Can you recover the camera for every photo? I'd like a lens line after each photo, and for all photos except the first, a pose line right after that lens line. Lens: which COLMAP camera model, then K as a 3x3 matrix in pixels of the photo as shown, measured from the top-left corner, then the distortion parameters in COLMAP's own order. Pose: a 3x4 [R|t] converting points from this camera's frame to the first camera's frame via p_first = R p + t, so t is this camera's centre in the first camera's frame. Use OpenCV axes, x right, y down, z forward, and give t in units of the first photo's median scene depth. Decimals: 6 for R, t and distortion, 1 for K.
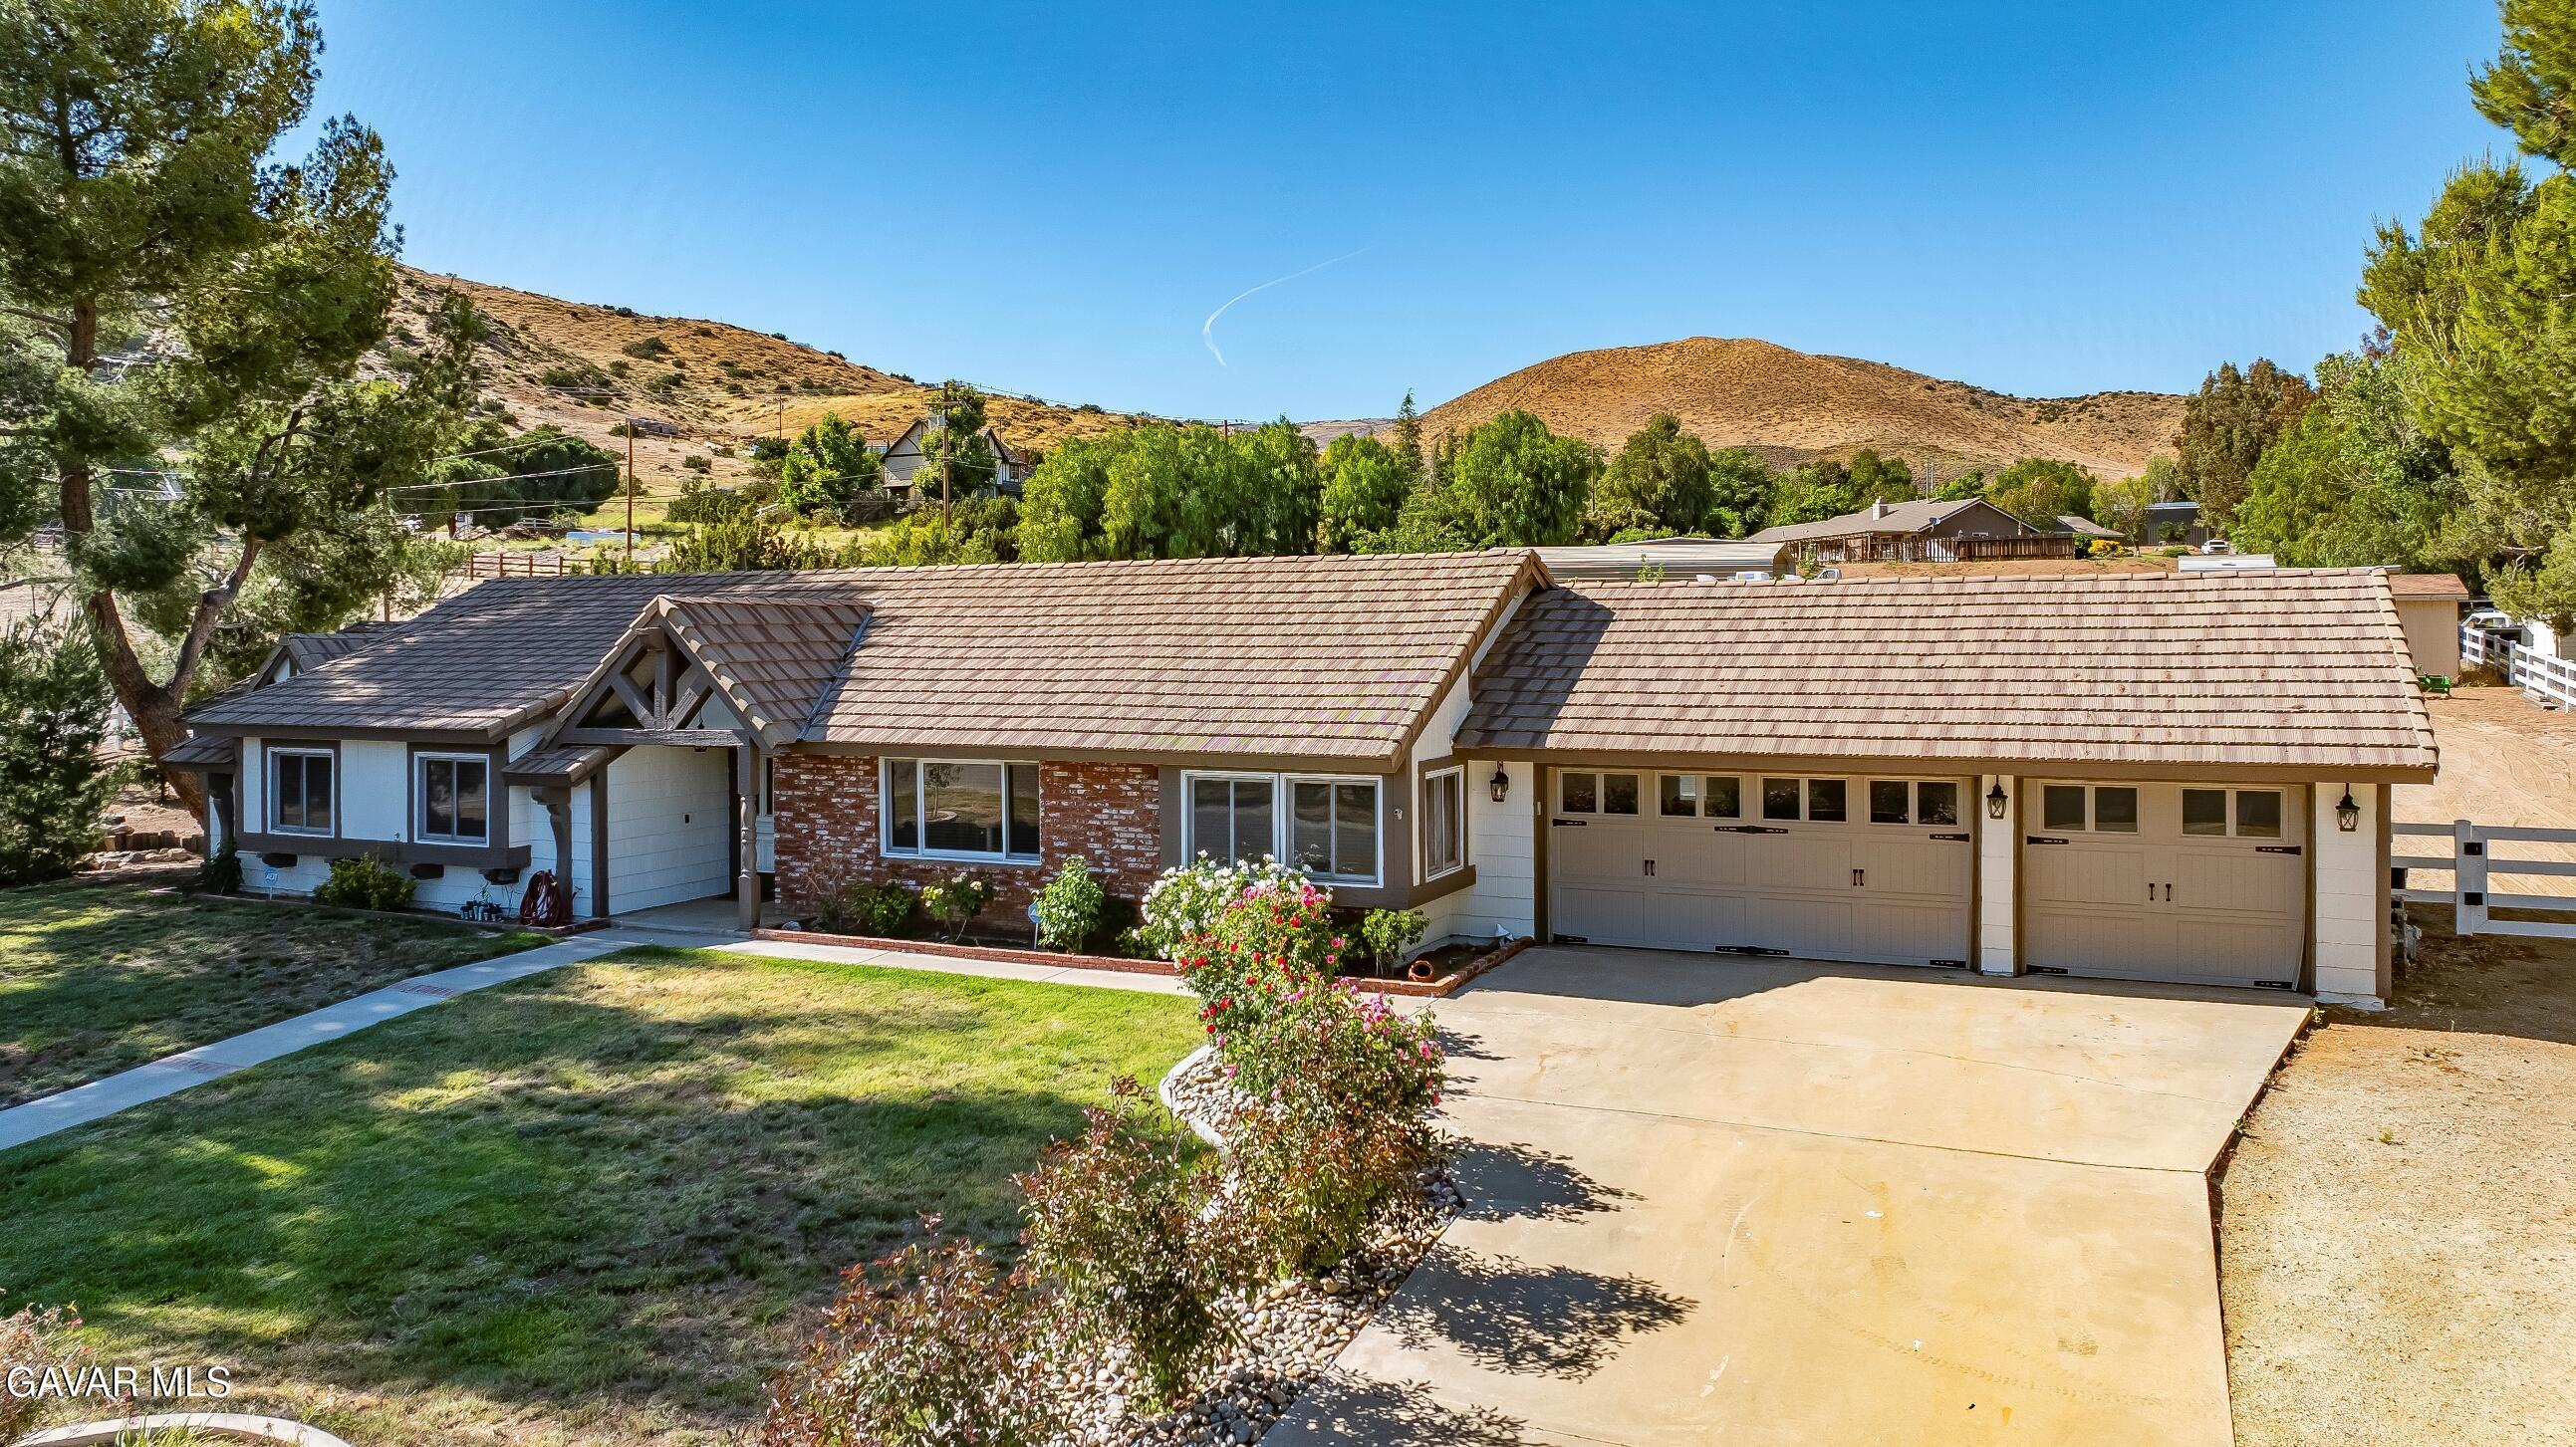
lens RADIAL K [[1834.5, 0, 1286.3], [0, 1834.5, 634.0], [0, 0, 1]] dist [-0.021683, -0.007767]
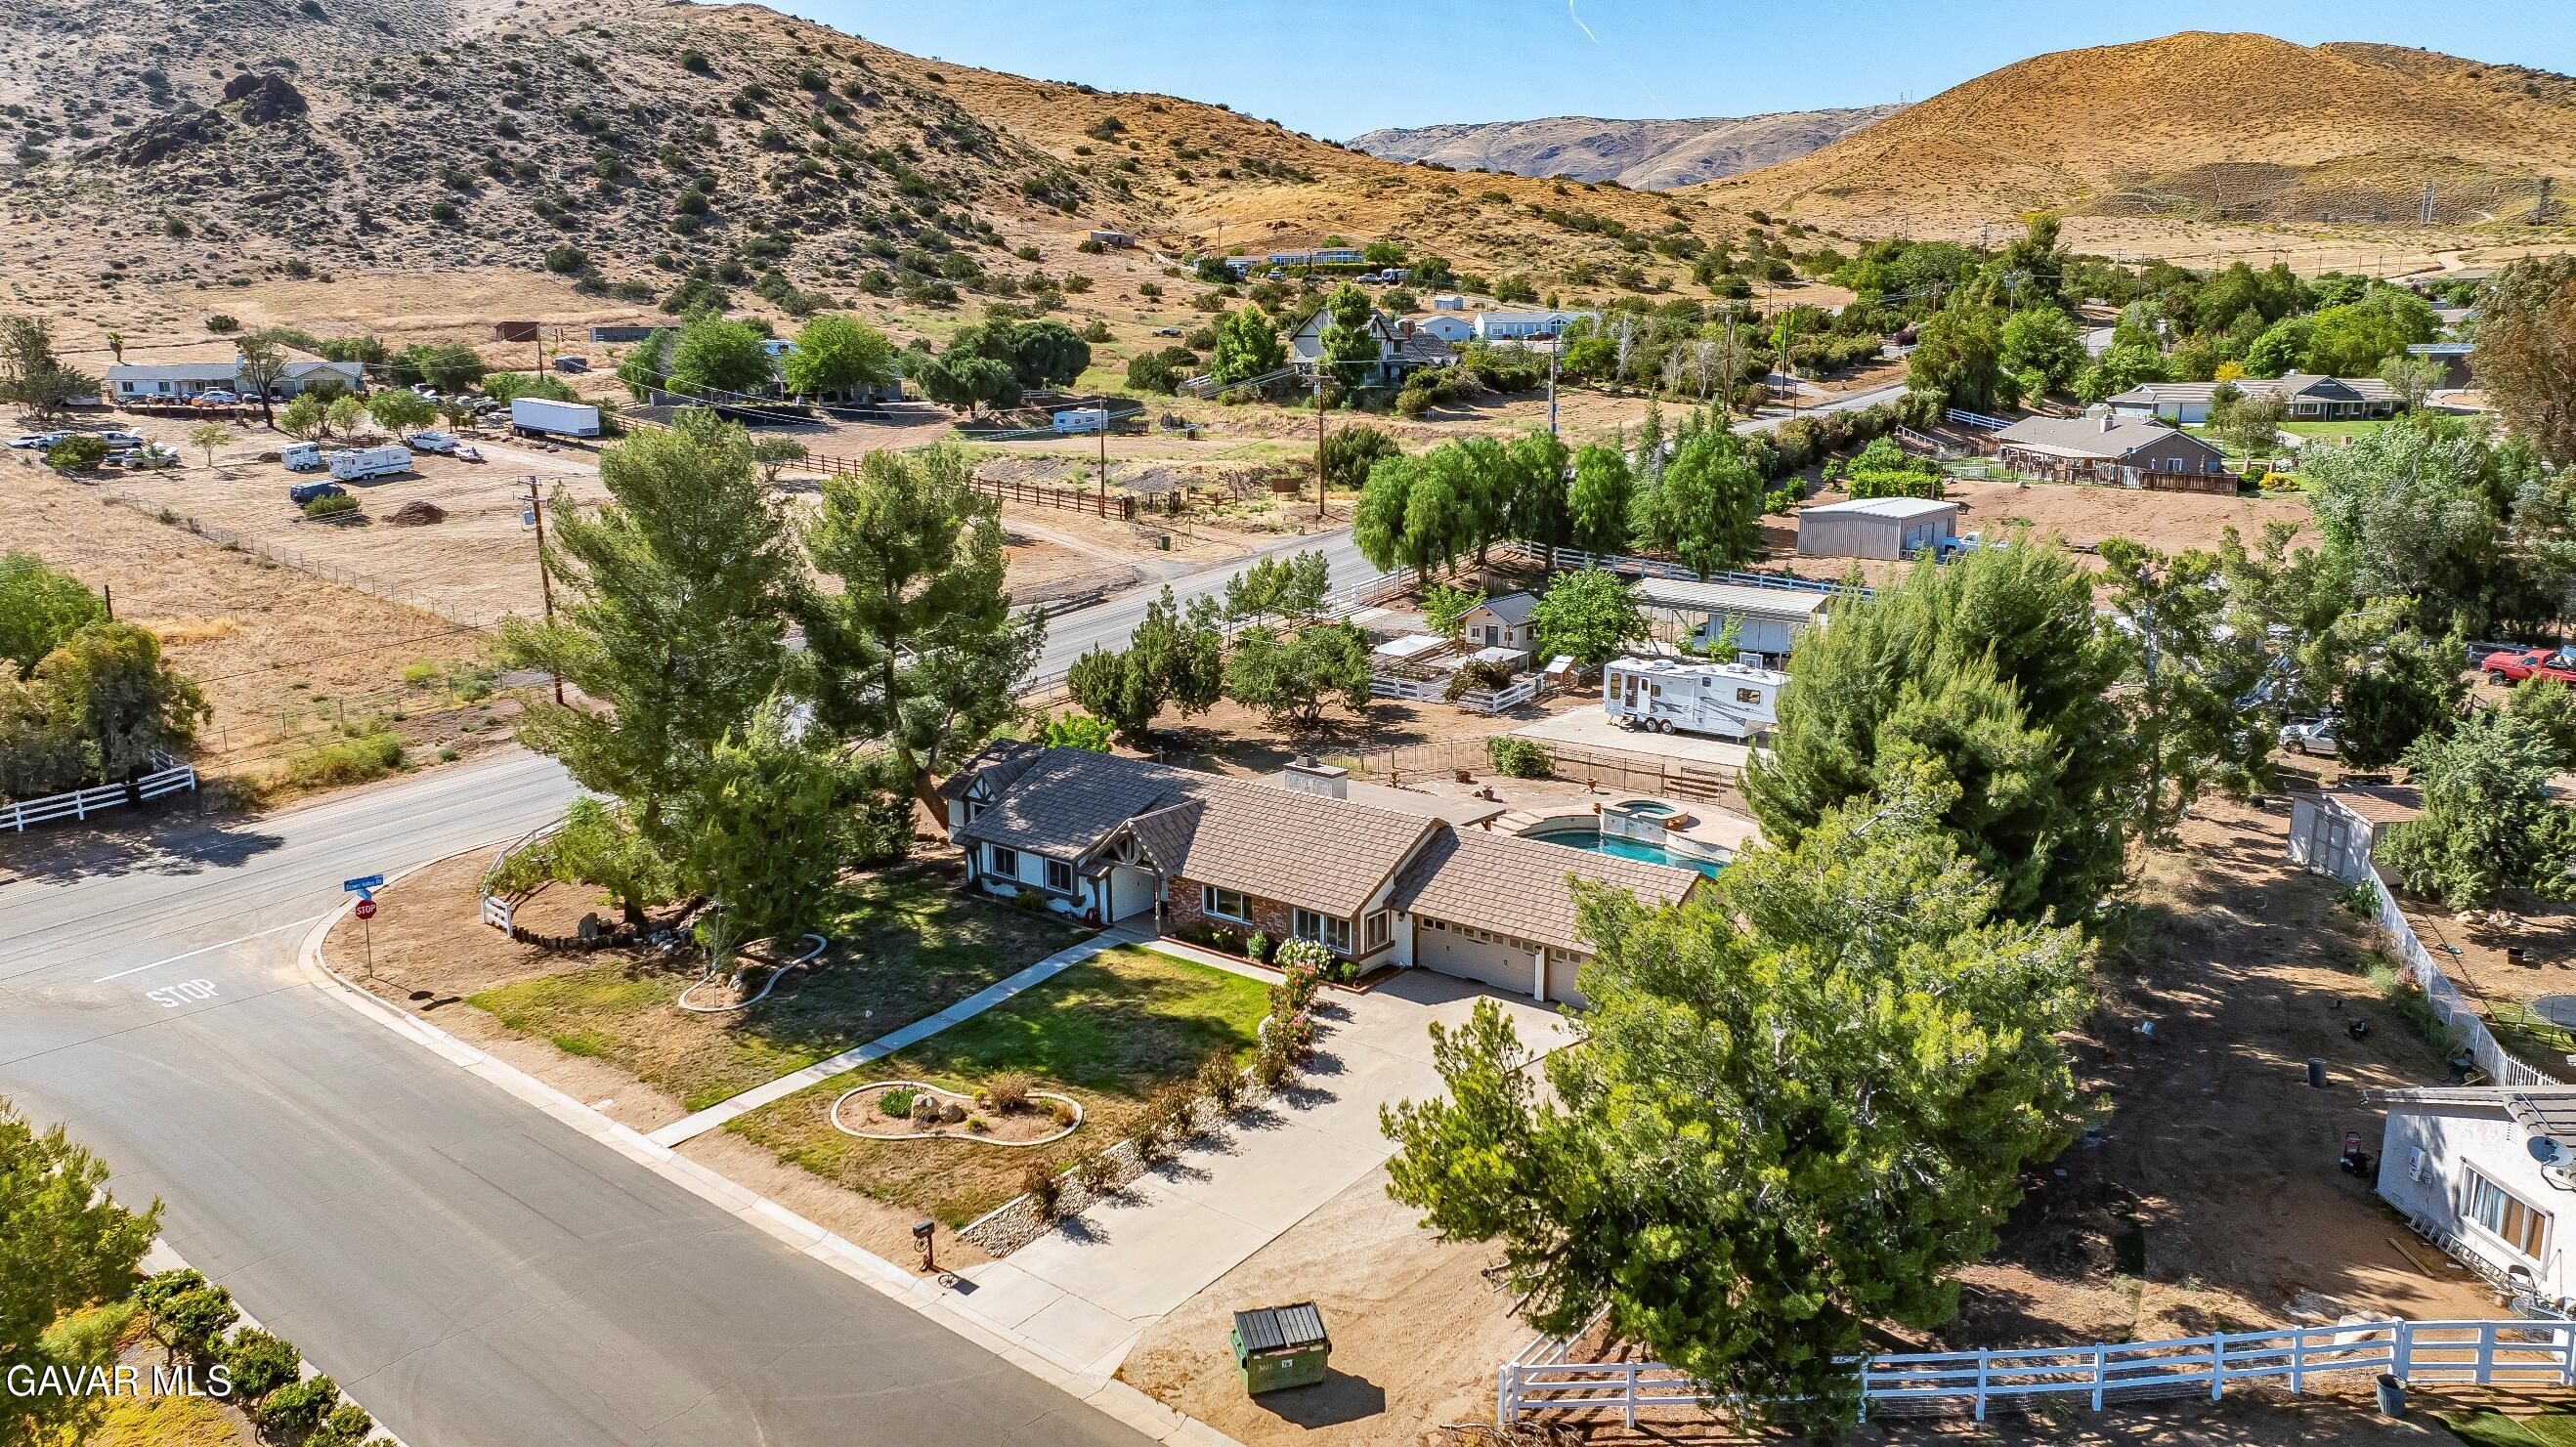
lens RADIAL K [[1789.4, 0, 1288.0], [0, 1789.4, 723.5], [0, 0, 1]] dist [-0.023589, 0.004254]
pose [[0.971487, 0.048524, -0.232076, 0.147018], [0.001837, 0.977263, 0.212024, -0.205892], [0.237088, -0.206405, 0.949308, -0.423447]]
